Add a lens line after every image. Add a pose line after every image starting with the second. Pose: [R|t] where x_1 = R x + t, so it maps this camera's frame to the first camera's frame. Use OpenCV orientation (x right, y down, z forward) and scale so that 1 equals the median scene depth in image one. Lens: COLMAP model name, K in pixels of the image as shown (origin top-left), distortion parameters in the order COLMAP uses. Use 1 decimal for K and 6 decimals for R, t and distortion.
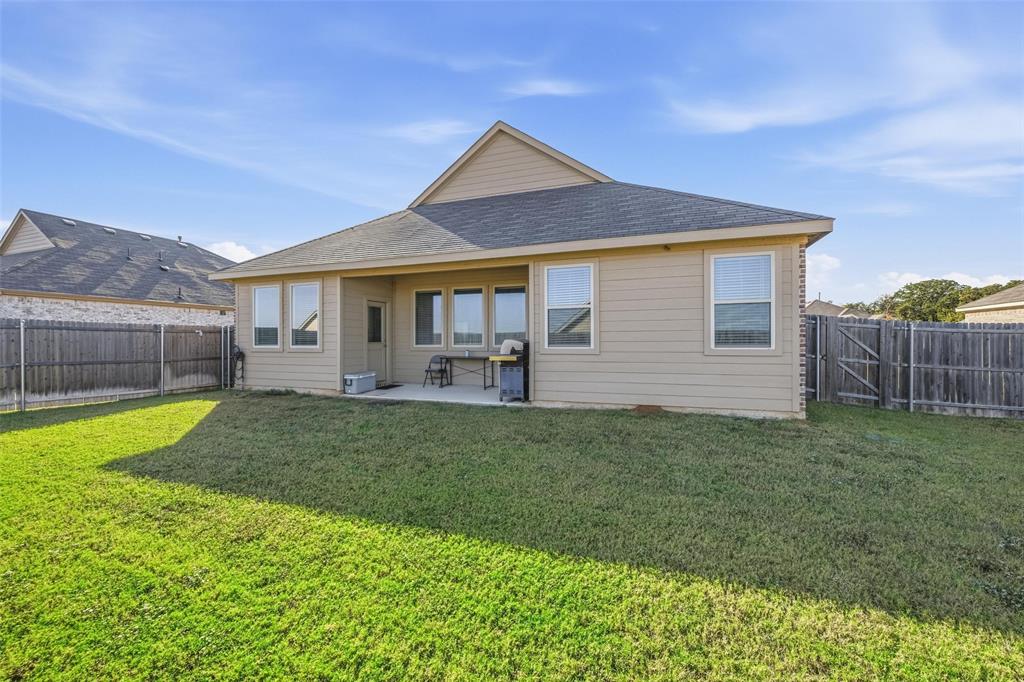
lens RADIAL K [[410.8, 0, 518.8], [0, 410.8, 340.3], [0, 0, 1]] dist [-0.008637, -0.000245]
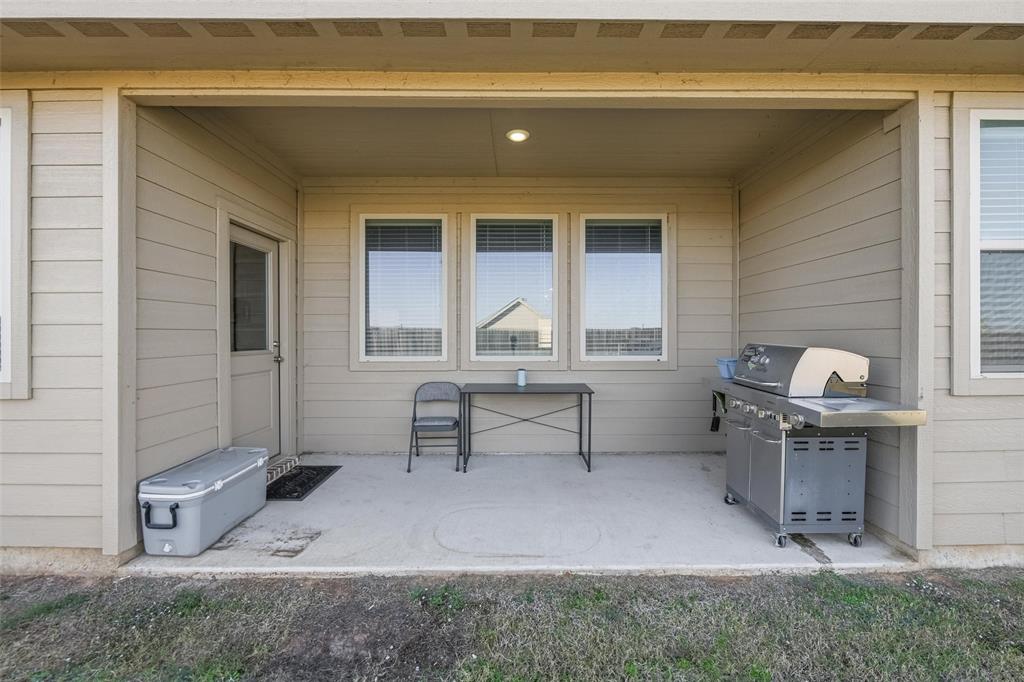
lens RADIAL K [[410.8, 0, 518.8], [0, 410.8, 340.3], [0, 0, 1]] dist [-0.008637, -0.000245]
pose [[0.936476, 0.000390, 0.350731, -0.268720], [-0.002577, 0.999980, 0.005768, -0.006977], [-0.350722, -0.006305, 0.936458, 0.622922]]
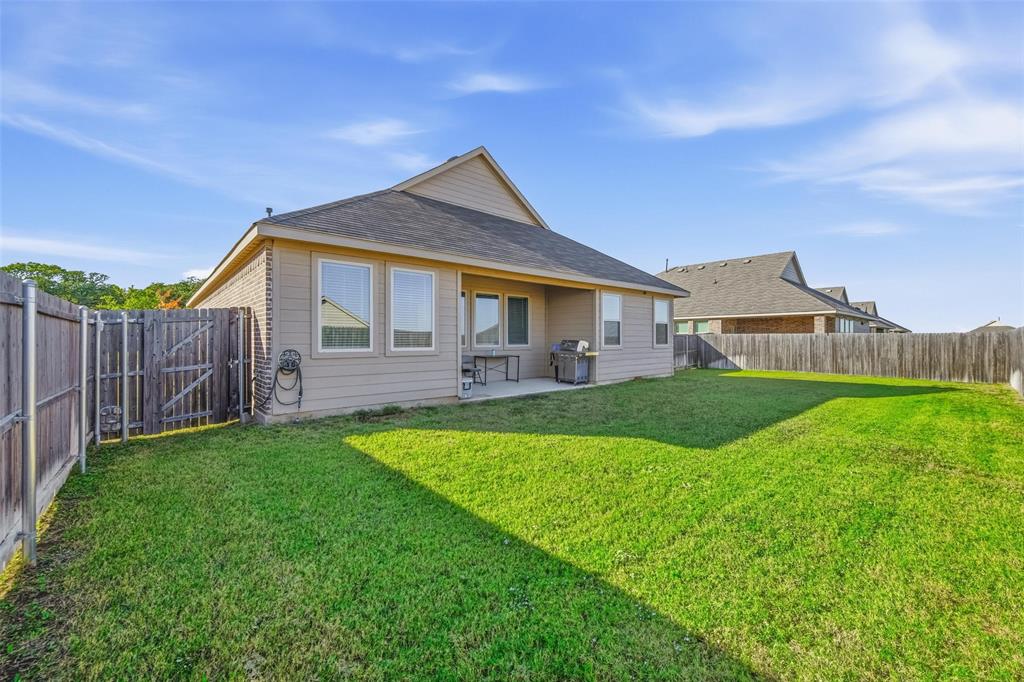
lens RADIAL K [[410.8, 0, 518.8], [0, 410.8, 340.3], [0, 0, 1]] dist [-0.008637, -0.000245]
pose [[0.473303, 0.002893, 0.880895, -1.069295], [0.000251, 0.999994, -0.003419, 0.001449], [-0.880900, 0.001839, 0.473299, 0.412486]]
